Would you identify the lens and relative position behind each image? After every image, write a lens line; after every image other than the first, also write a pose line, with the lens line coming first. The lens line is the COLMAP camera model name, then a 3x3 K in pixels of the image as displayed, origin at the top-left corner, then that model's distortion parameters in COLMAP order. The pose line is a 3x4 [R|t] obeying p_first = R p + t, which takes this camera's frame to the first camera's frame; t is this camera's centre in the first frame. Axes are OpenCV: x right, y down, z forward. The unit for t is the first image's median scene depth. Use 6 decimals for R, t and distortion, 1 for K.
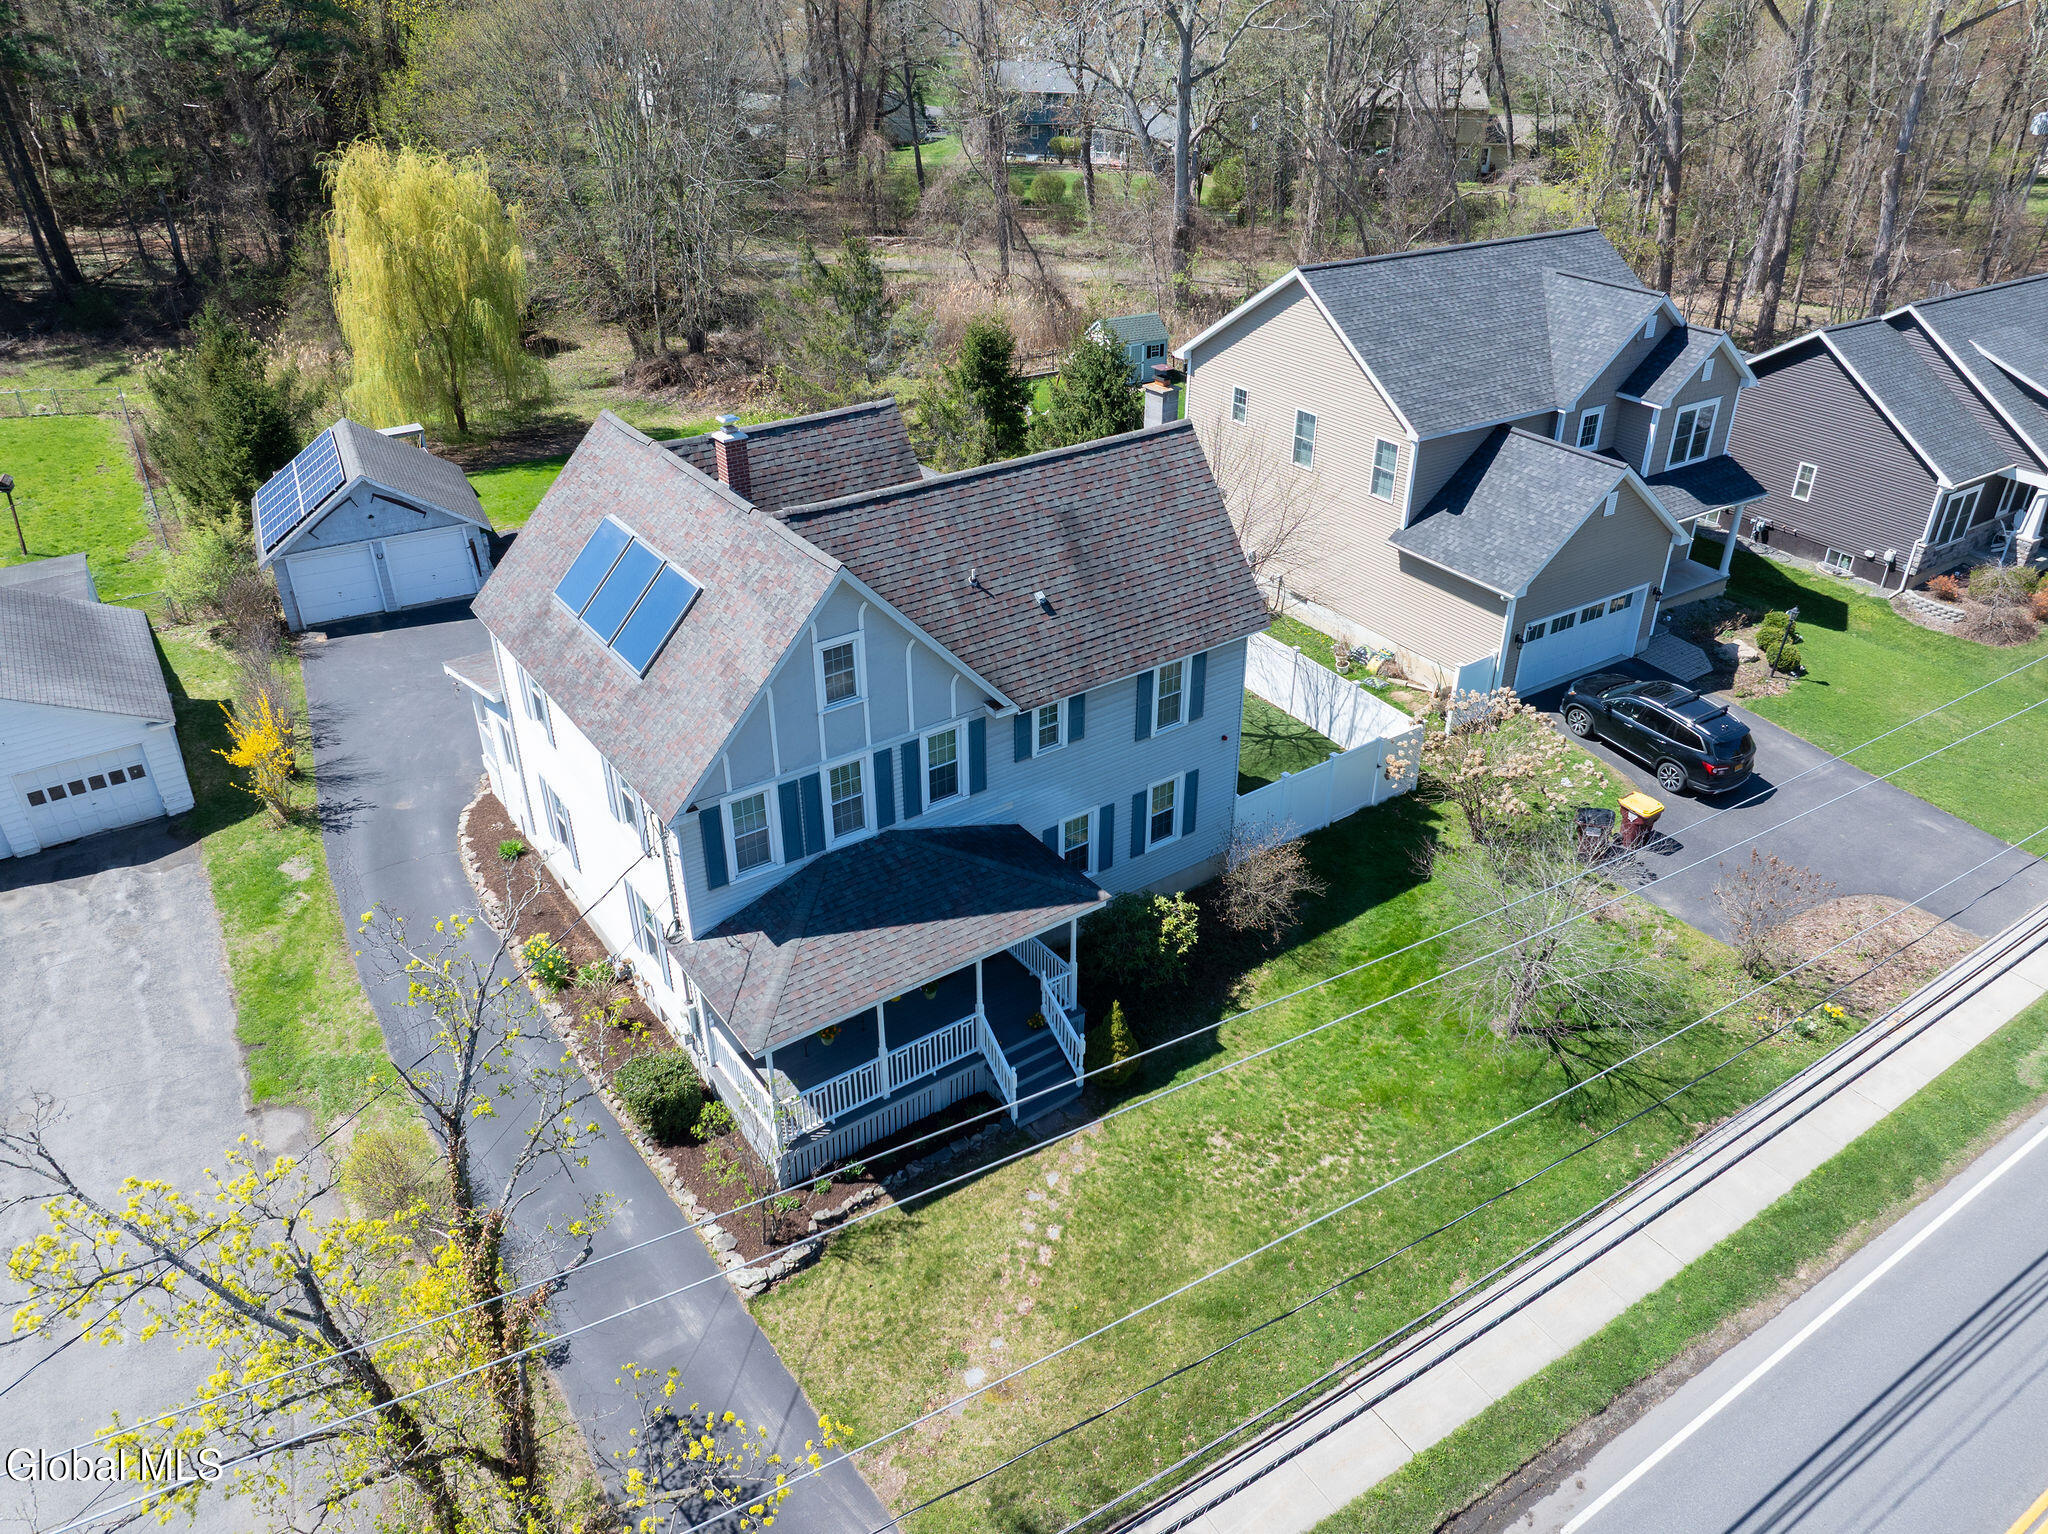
lens RADIAL K [[1440.3, 0, 1029.4], [0, 1440.3, 759.7], [0, 0, 1]] dist [-0.038385, 0.001474]
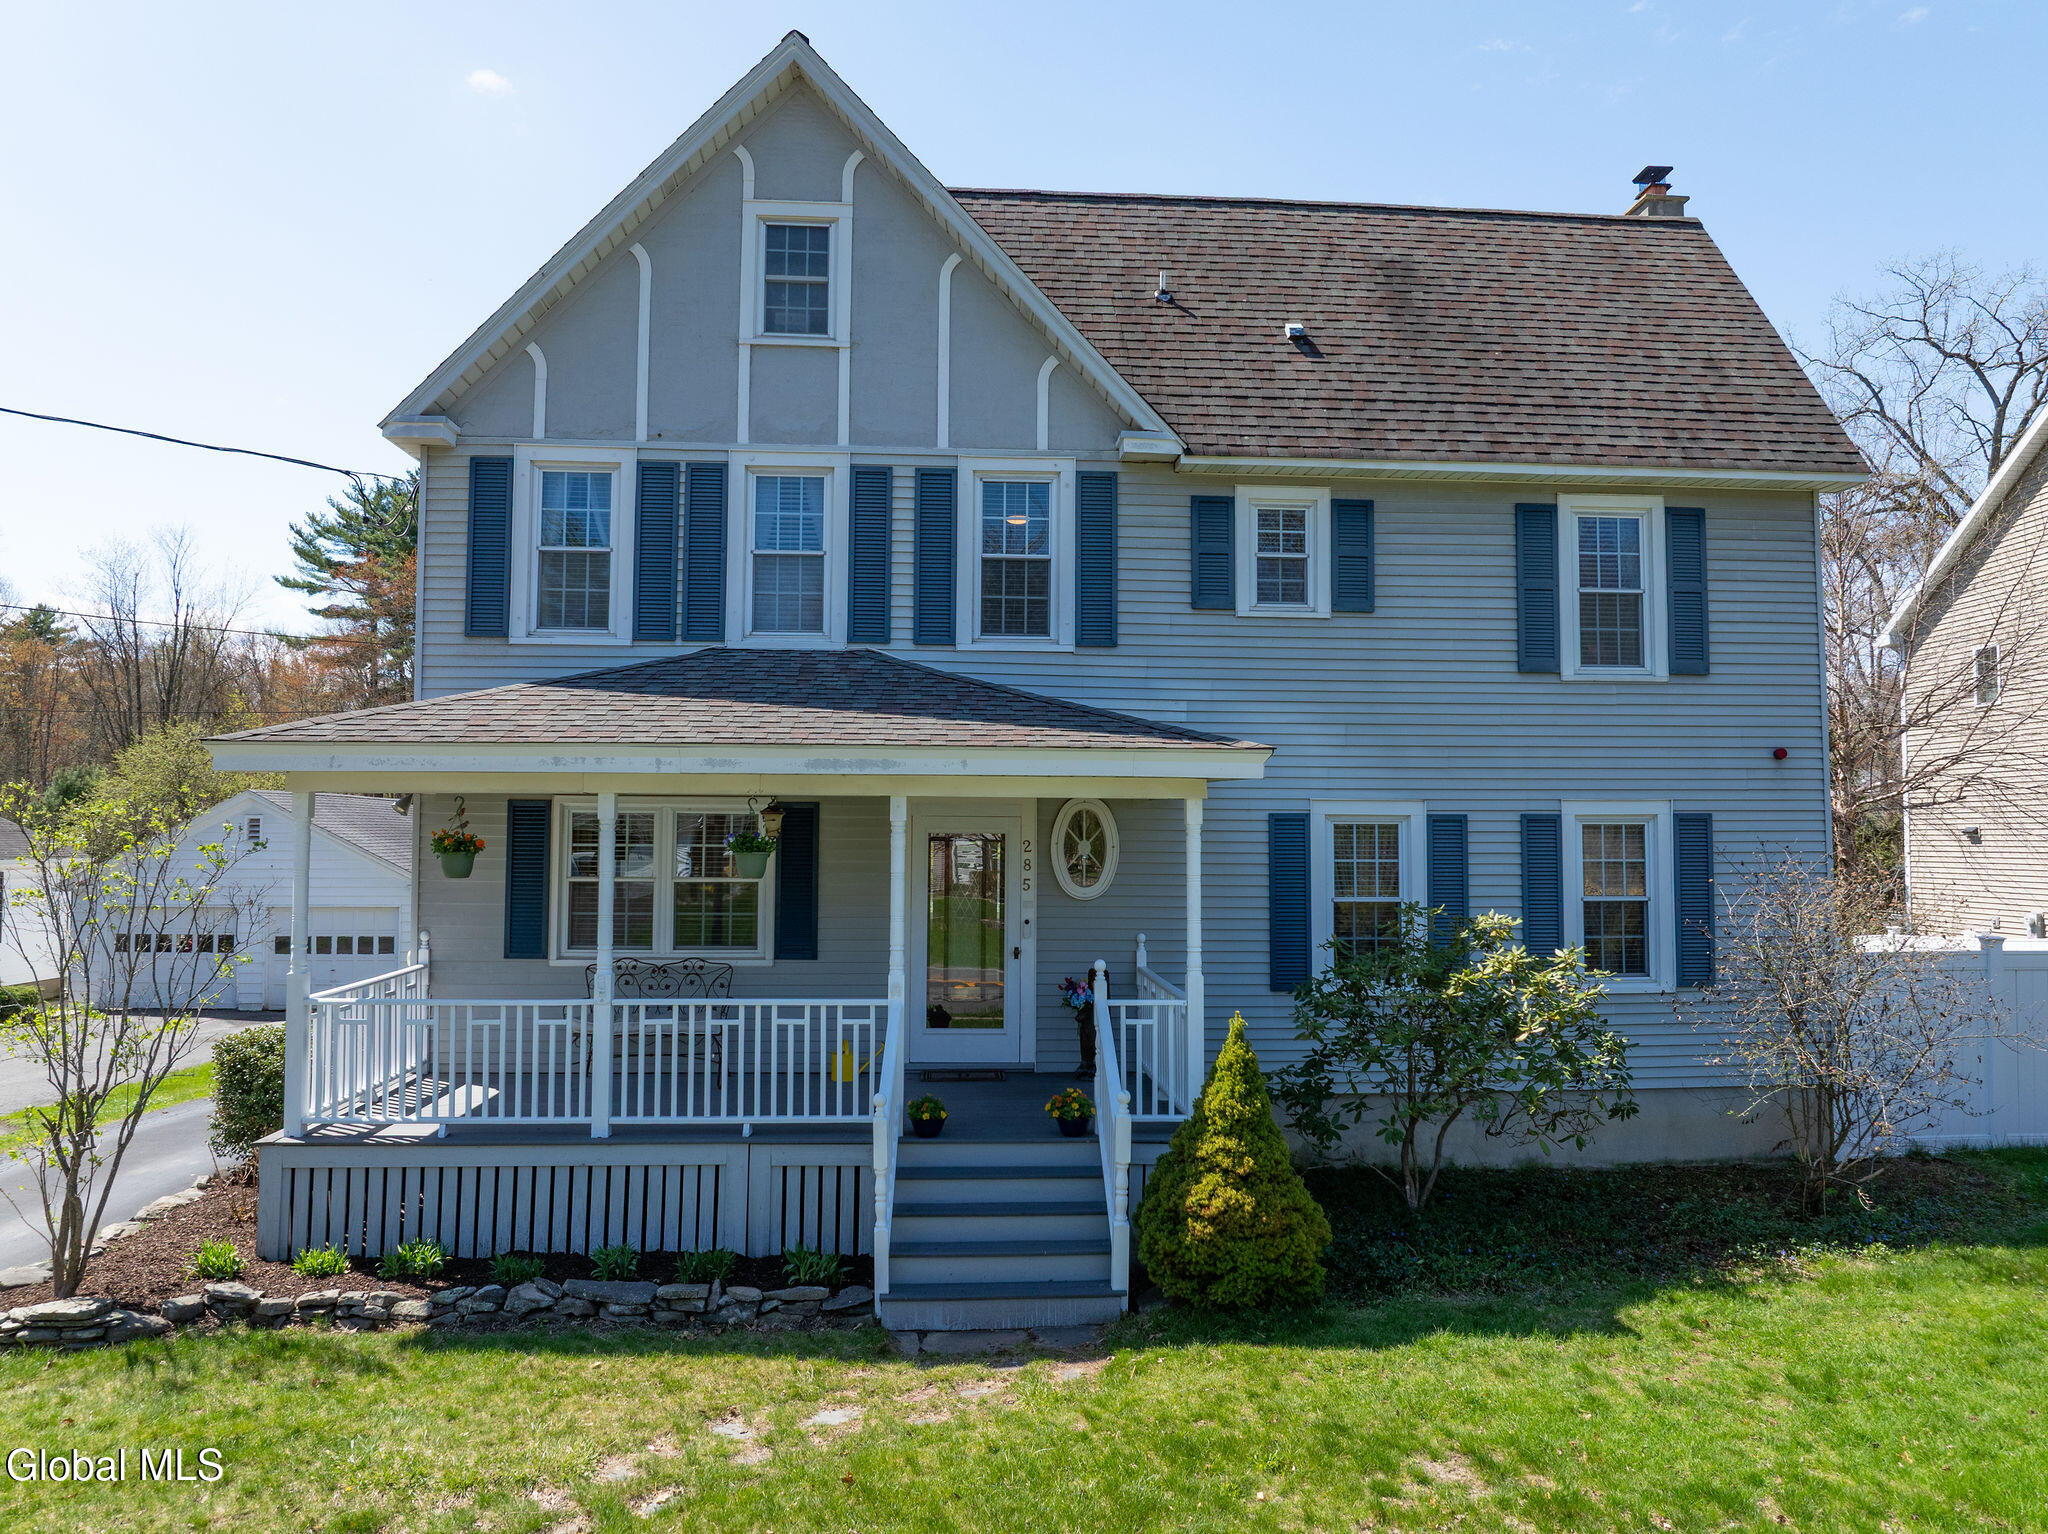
lens RADIAL K [[1440.3, 0, 1019.2], [0, 1440.3, 764.0], [0, 0, 1]] dist [-0.038385, 0.001474]
pose [[0.845078, -0.023687, -0.534119, 0.197155], [-0.273073, 0.839758, -0.469295, 0.288115], [0.459647, 0.542444, 0.703192, 0.692165]]
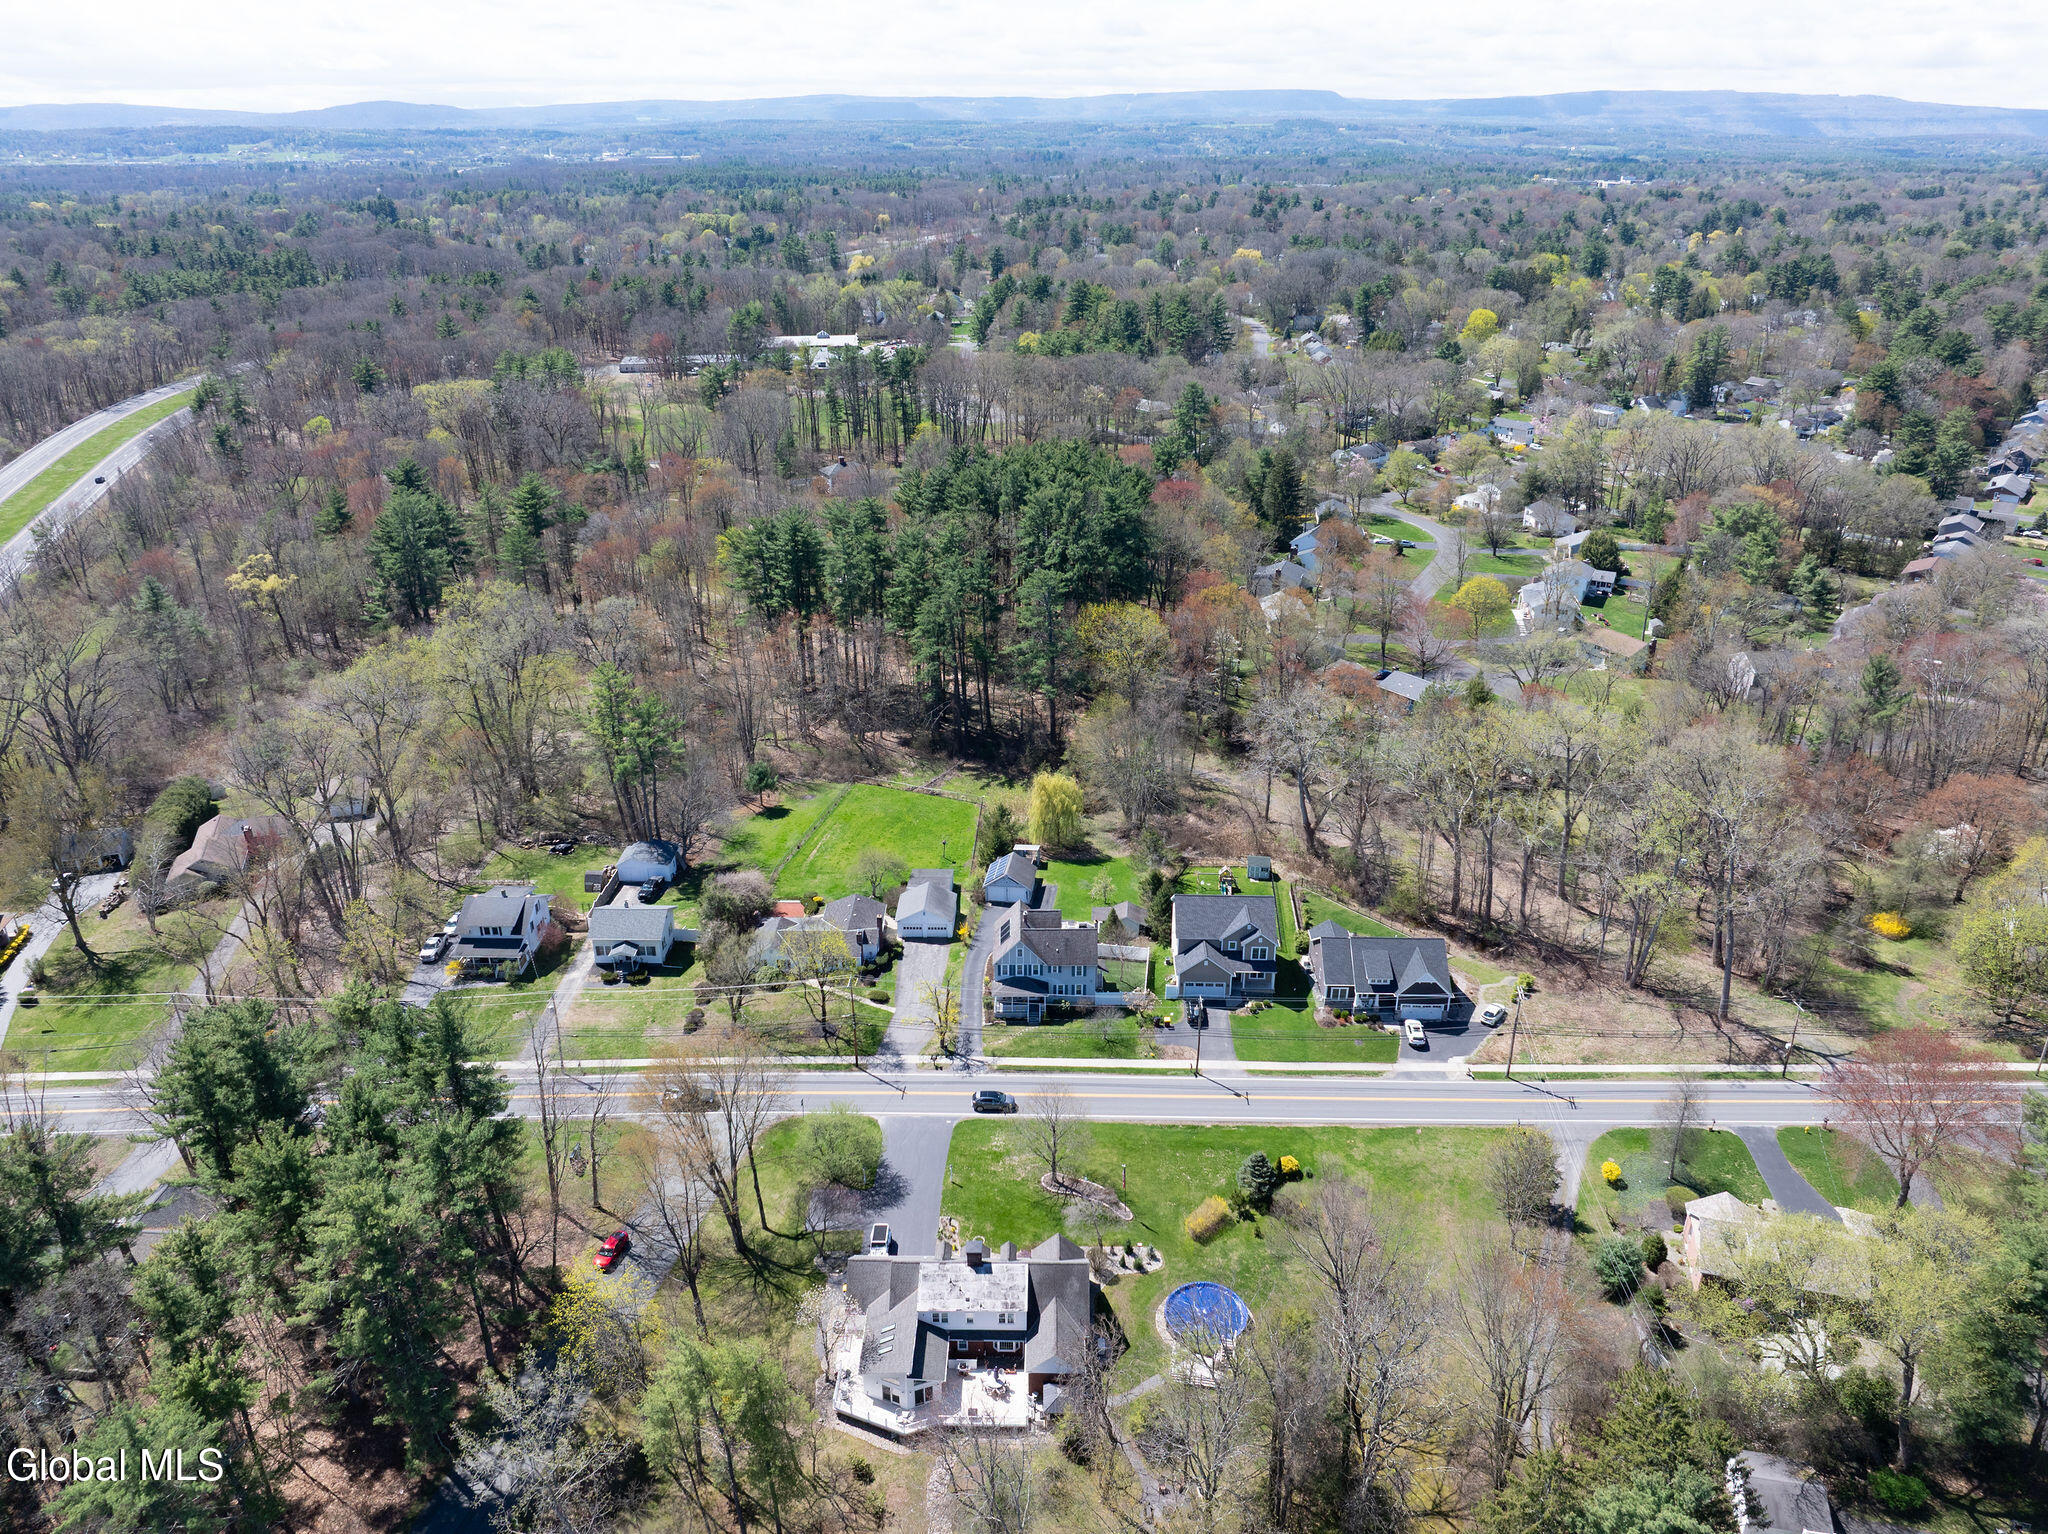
lens RADIAL K [[1440.3, 0, 1025.4], [0, 1440.3, 767.0], [0, 0, 1]] dist [-0.038385, 0.001474]
pose [[0.820837, 0.232925, -0.521510, 3.284780], [-0.285215, 0.958235, -0.020936, -0.772468], [0.494852, 0.165927, 0.852988, -5.097315]]
